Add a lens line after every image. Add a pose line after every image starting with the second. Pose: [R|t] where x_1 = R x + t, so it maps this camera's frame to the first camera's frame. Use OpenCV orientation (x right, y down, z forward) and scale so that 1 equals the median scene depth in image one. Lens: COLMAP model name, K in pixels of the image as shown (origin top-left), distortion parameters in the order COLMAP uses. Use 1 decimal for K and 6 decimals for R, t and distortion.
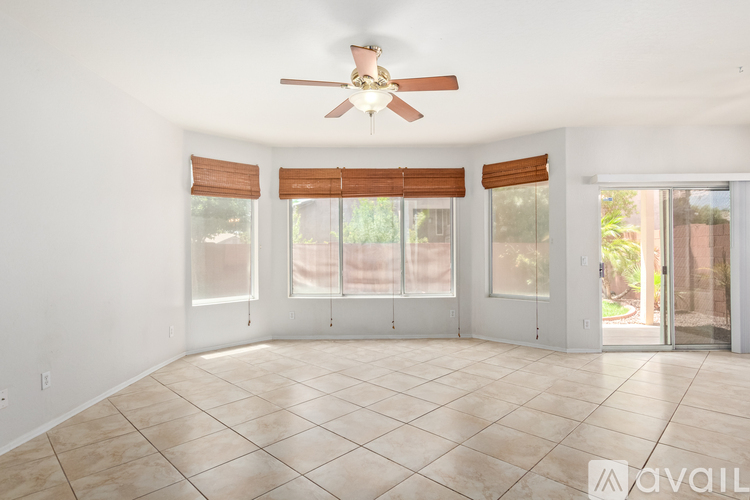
lens RADIAL K [[399.1, 0, 378.1], [0, 399.1, 252.8], [0, 0, 1]] dist [0.021903, -0.000643]
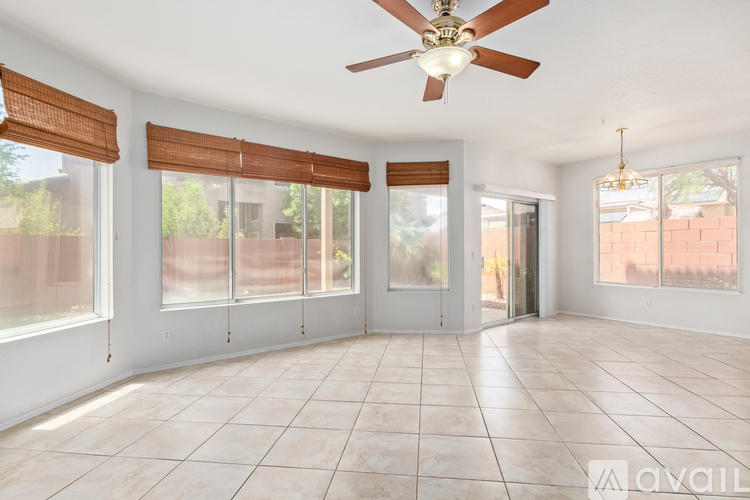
lens RADIAL K [[371.0, 0, 379.6], [0, 371.0, 249.6], [0, 0, 1]] dist [0.014148, -0.001802]
pose [[0.793858, 0.003247, 0.608094, -0.399606], [-0.002407, 0.999995, -0.002196, 0.007533], [-0.608098, 0.000280, 0.793862, 0.313149]]
